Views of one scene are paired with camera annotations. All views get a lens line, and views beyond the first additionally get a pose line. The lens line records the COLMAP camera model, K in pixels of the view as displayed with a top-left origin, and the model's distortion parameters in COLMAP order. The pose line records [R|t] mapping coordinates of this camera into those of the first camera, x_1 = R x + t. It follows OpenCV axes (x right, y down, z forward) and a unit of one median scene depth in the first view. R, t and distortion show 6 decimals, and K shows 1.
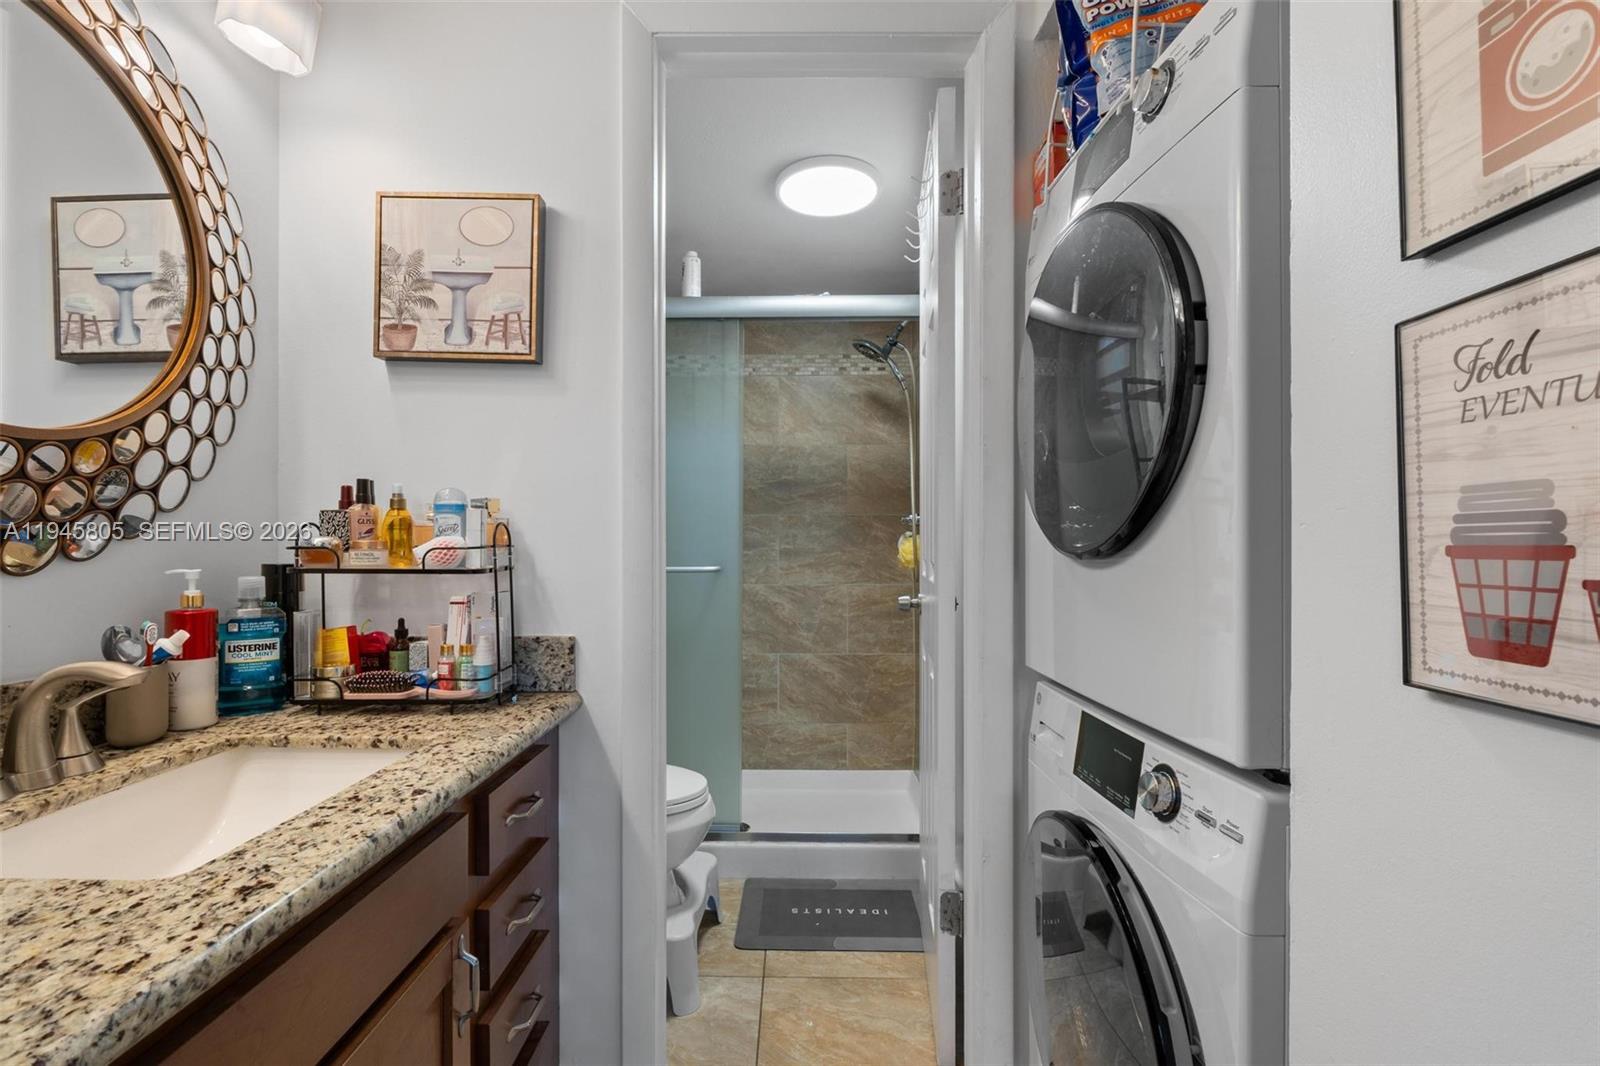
lens RADIAL K [[714.3, 0, 800.0], [0, 714.3, 533.0], [0, 0, 1]] dist [0.000968, 0.000047]
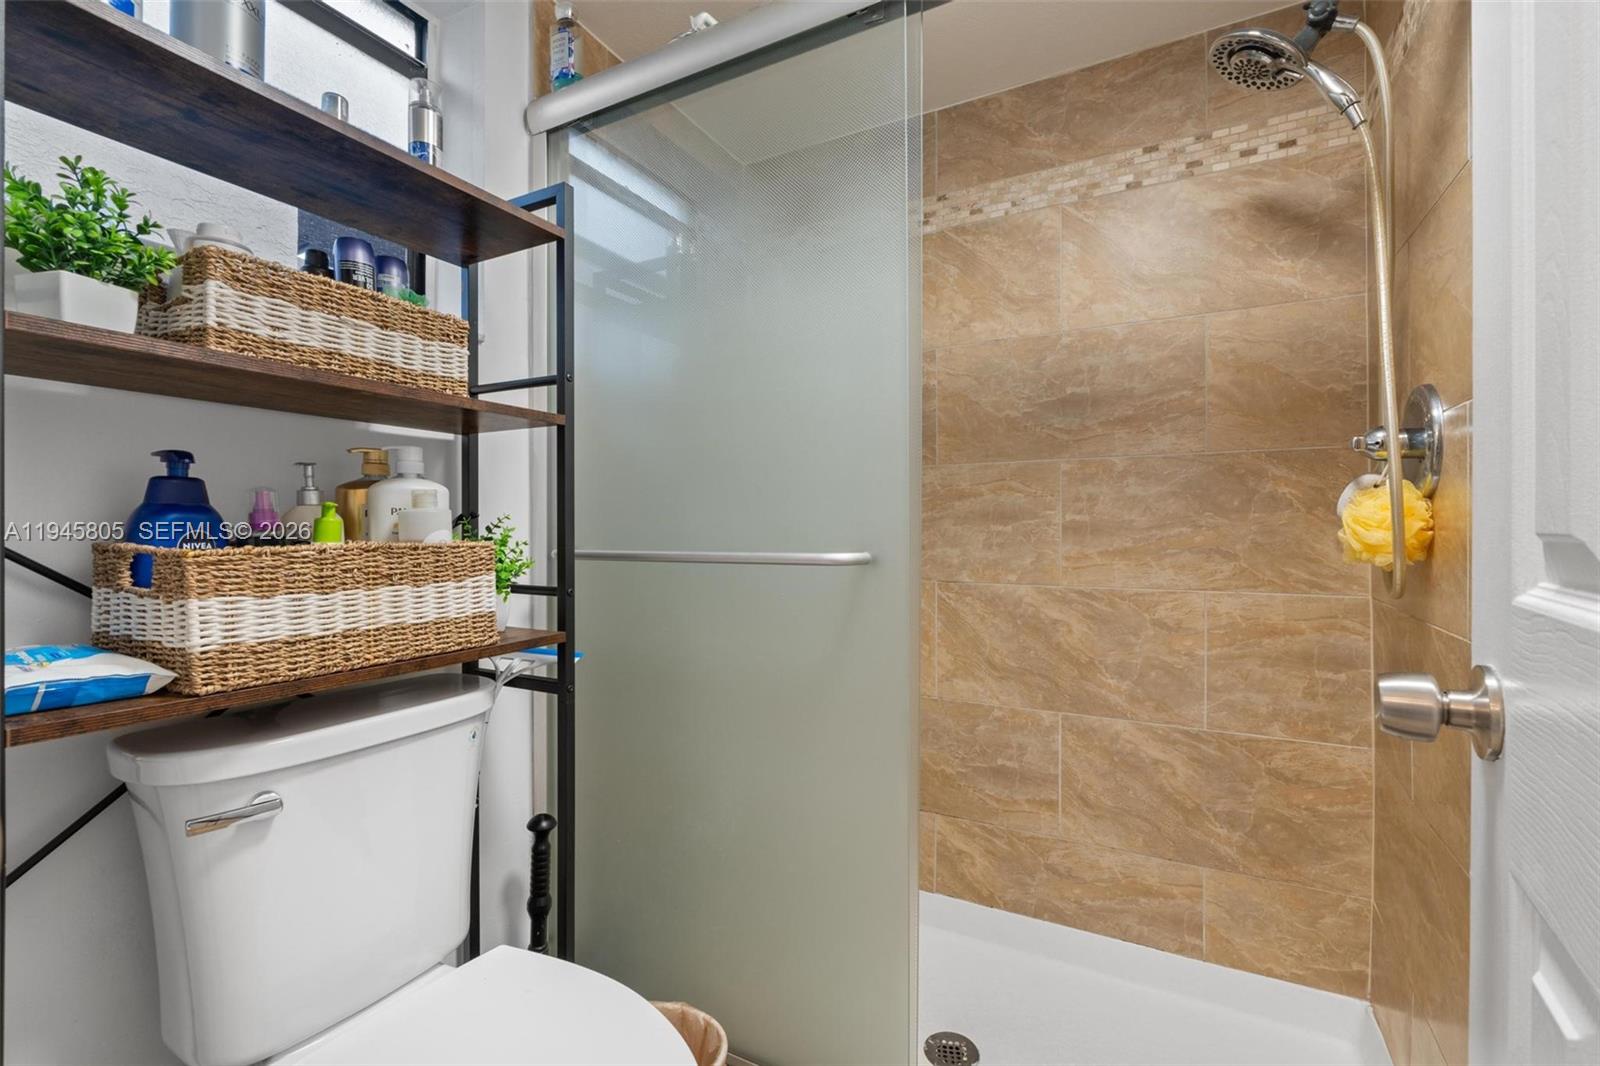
lens RADIAL K [[681.0, 0, 811.1], [0, 681.0, 531.1], [0, 0, 1]] dist [-0.004890, 0.000480]
pose [[0.883484, -0.000977, -0.468460, 0.045527], [0.009758, 0.999819, 0.016318, 0.018832], [0.468359, -0.018988, 0.883334, 0.450671]]
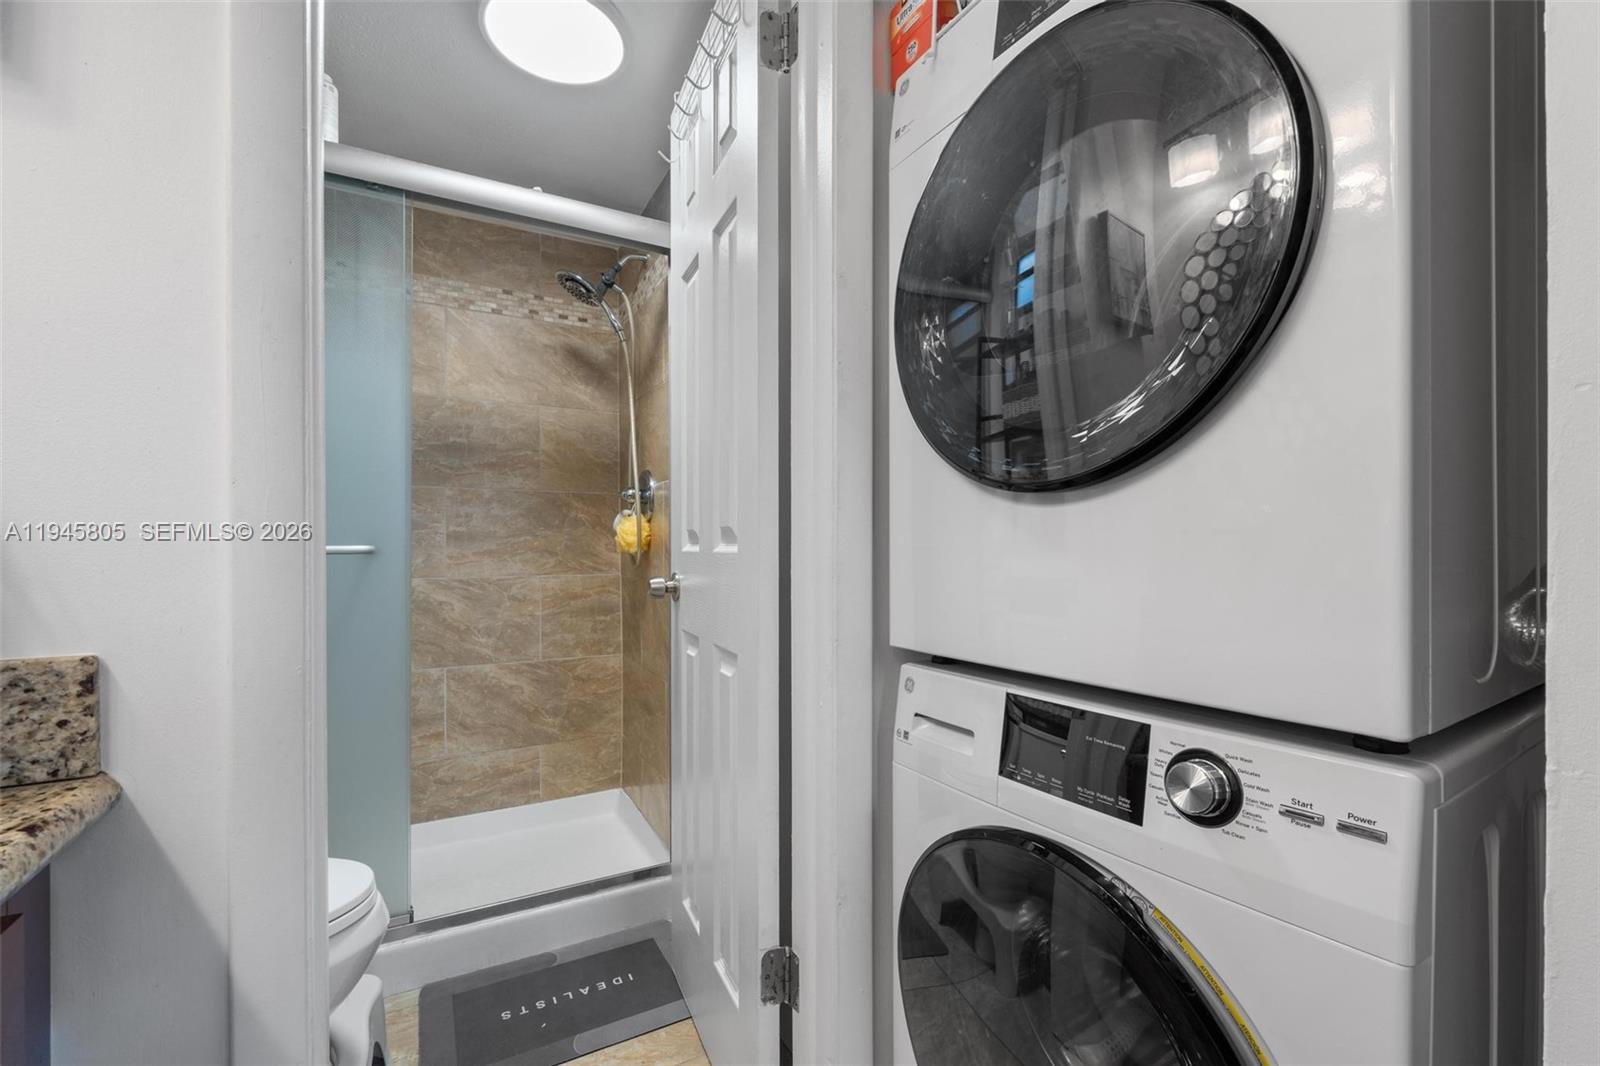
lens RADIAL K [[681.5, 0, 809.8], [0, 681.5, 544.5], [0, 0, 1]] dist [-0.002141, 0.000021]
pose [[0.863520, -0.000291, 0.504315, -0.060986], [-0.003356, 0.999974, 0.006323, 0.030044], [-0.504304, -0.007152, 0.863497, 0.170158]]
